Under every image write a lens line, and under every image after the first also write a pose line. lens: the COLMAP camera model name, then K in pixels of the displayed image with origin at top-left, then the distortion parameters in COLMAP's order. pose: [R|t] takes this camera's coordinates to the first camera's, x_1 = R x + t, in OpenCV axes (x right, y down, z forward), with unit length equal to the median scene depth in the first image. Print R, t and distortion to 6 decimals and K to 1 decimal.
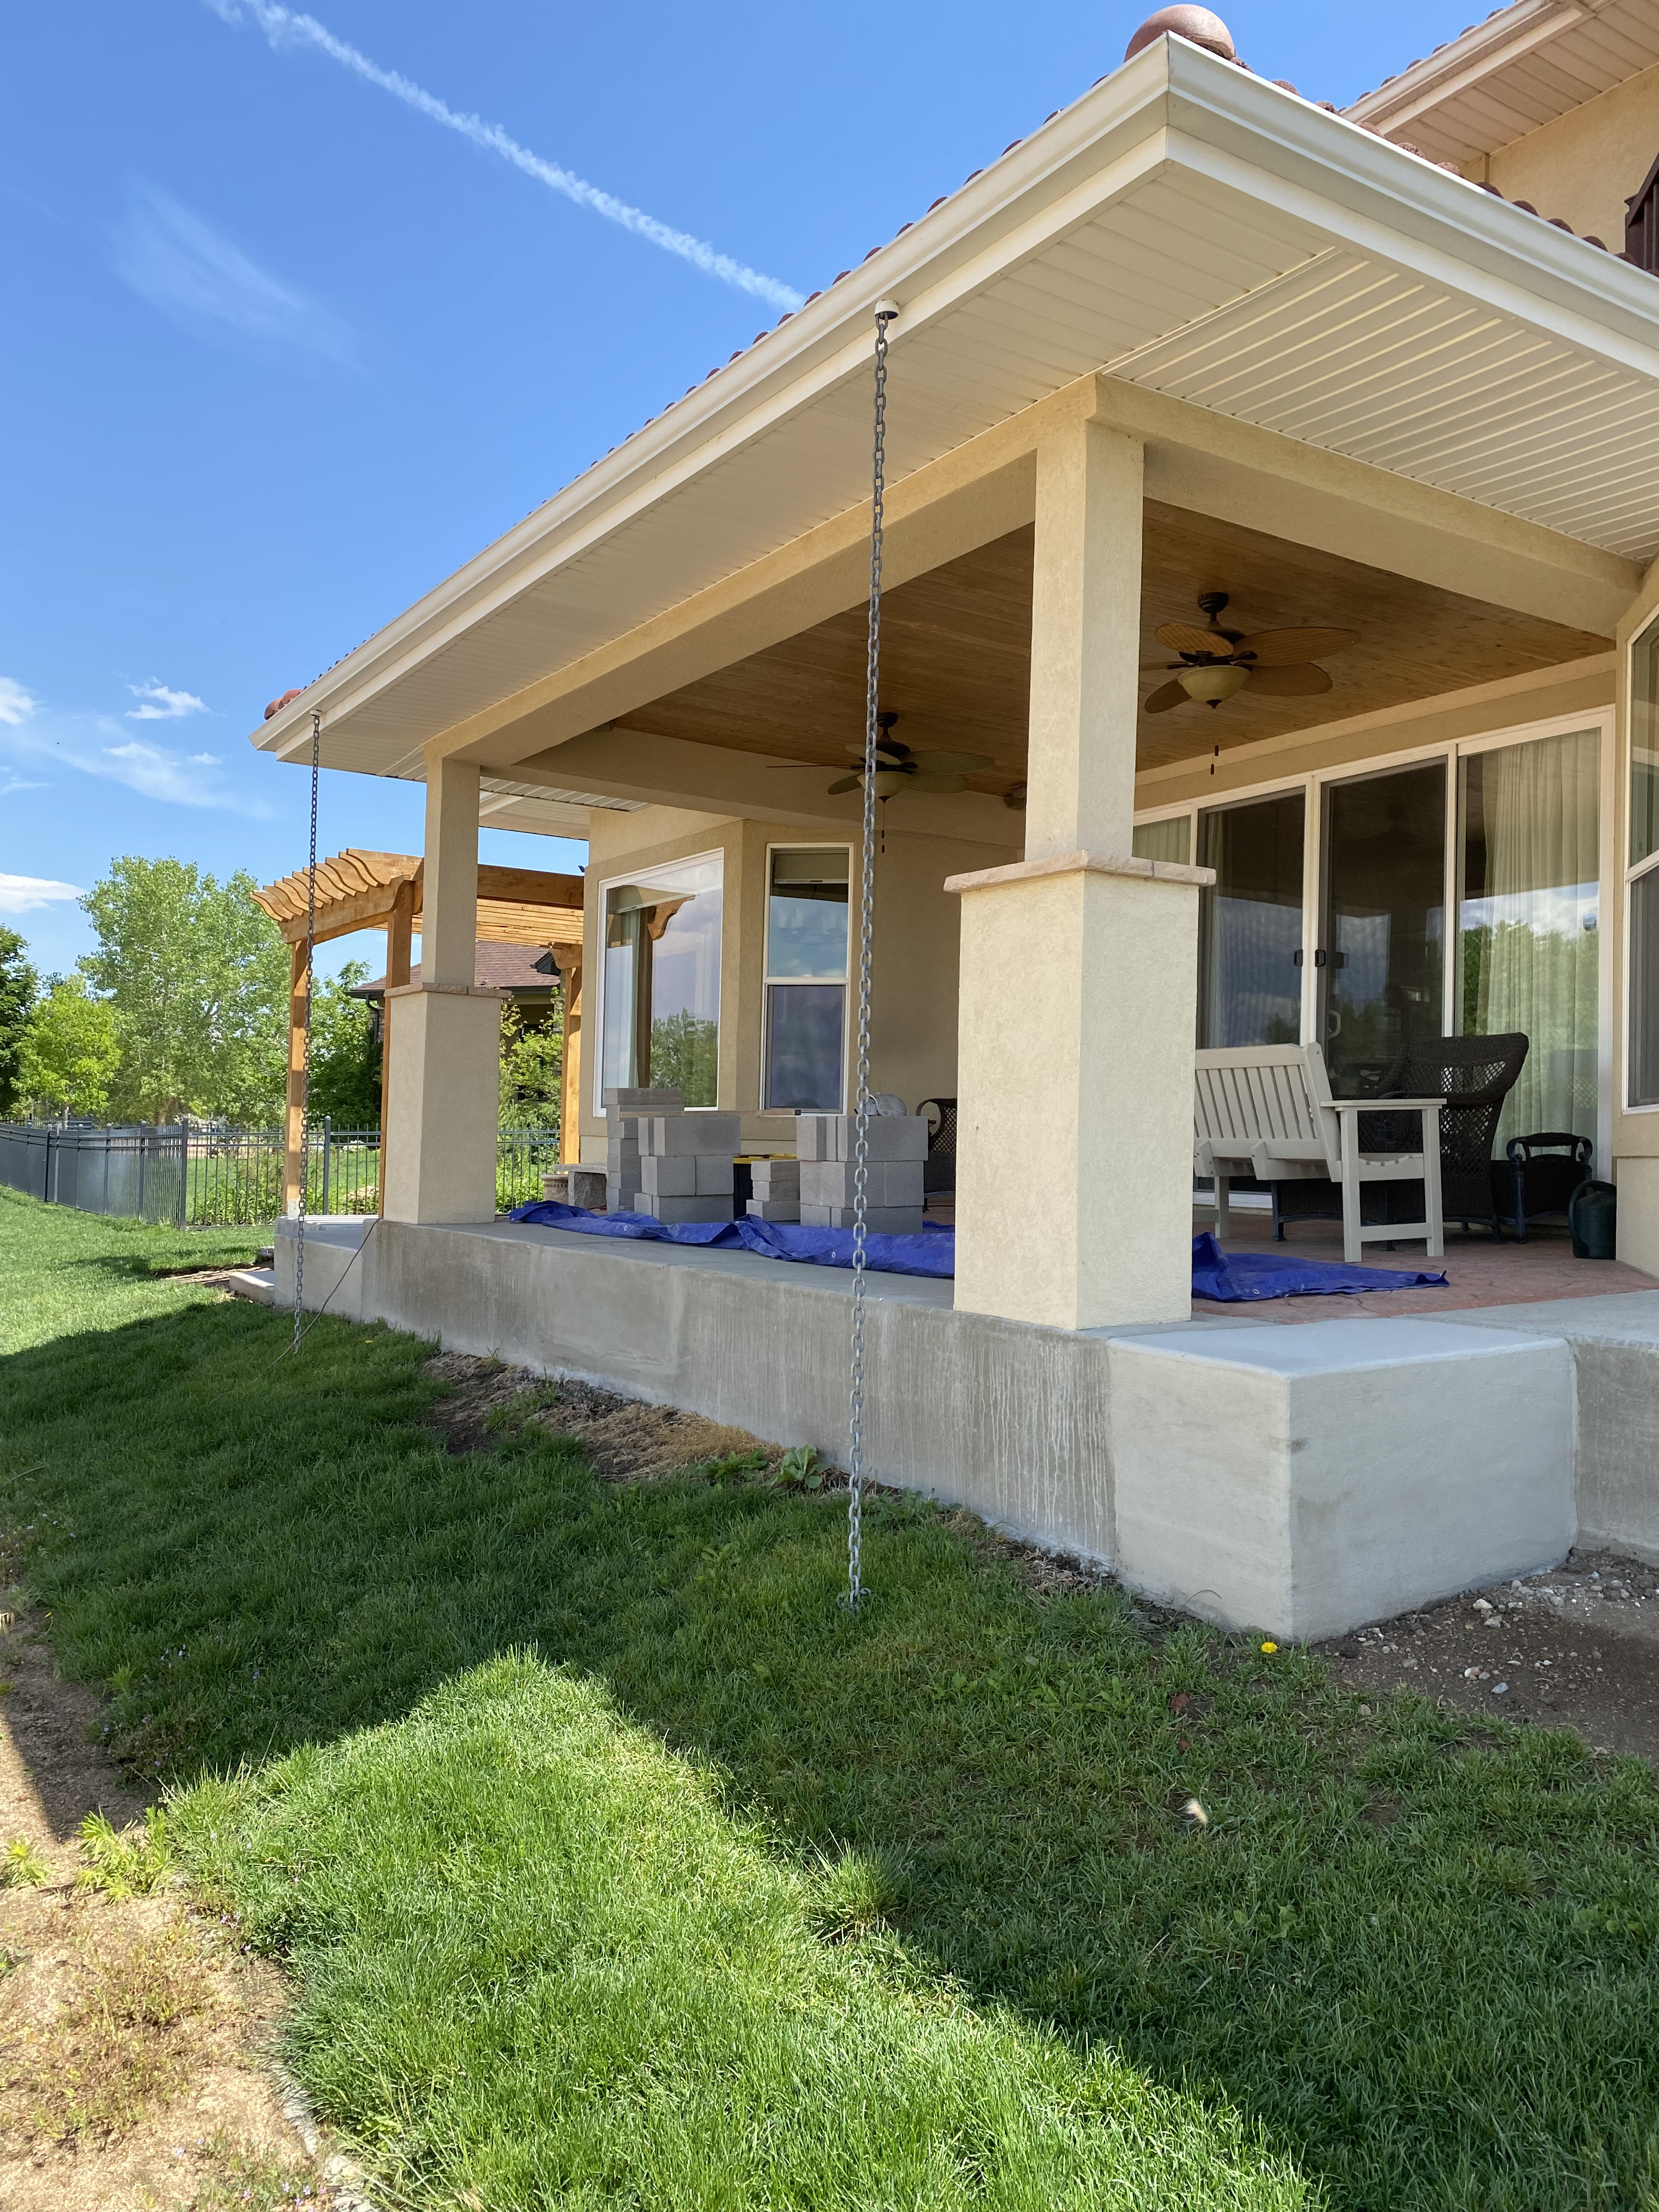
lens RADIAL K [[1700.6, 0, 831.3], [0, 1700.6, 1105.2], [0, 0, 1]] dist [0.024269, -0.018368]
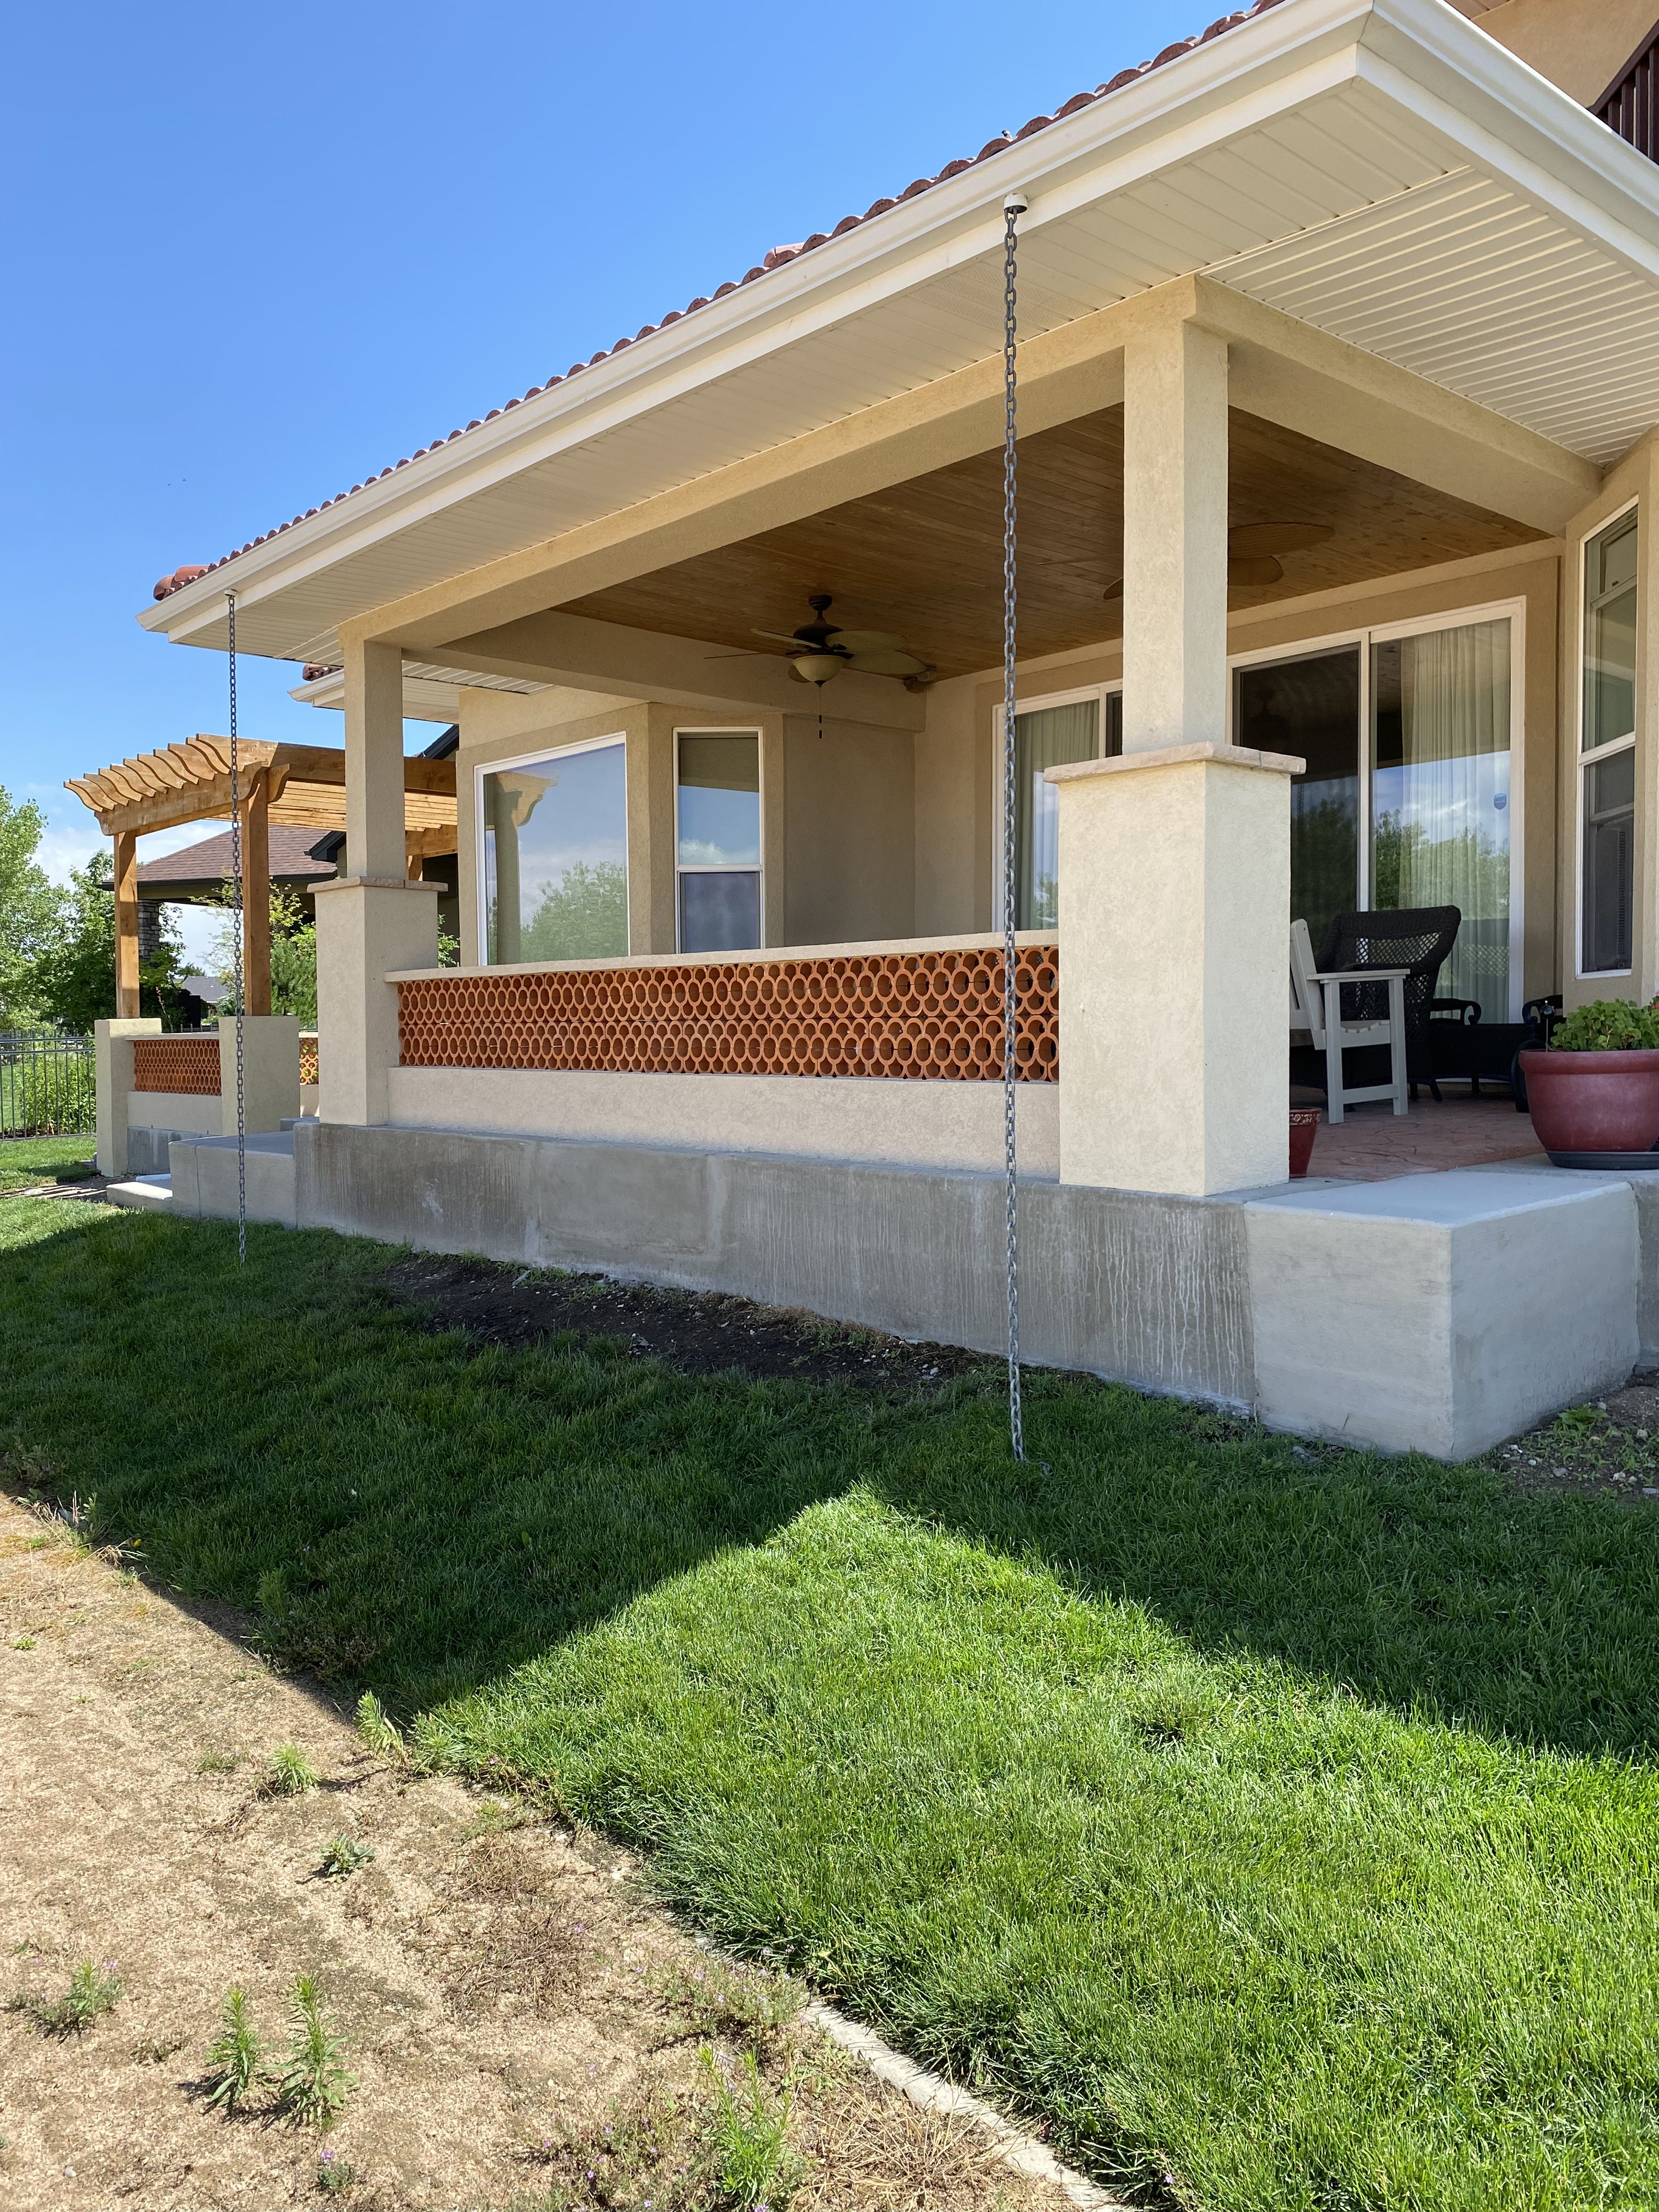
lens RADIAL K [[1700.6, 0, 878.8], [0, 1700.6, 1101.3], [0, 0, 1]] dist [0.024269, -0.018368]
pose [[0.986230, -0.039570, 0.160575, -0.195442], [0.028697, 0.997170, 0.069481, -0.006494], [-0.162870, -0.063916, 0.984575, -0.015390]]
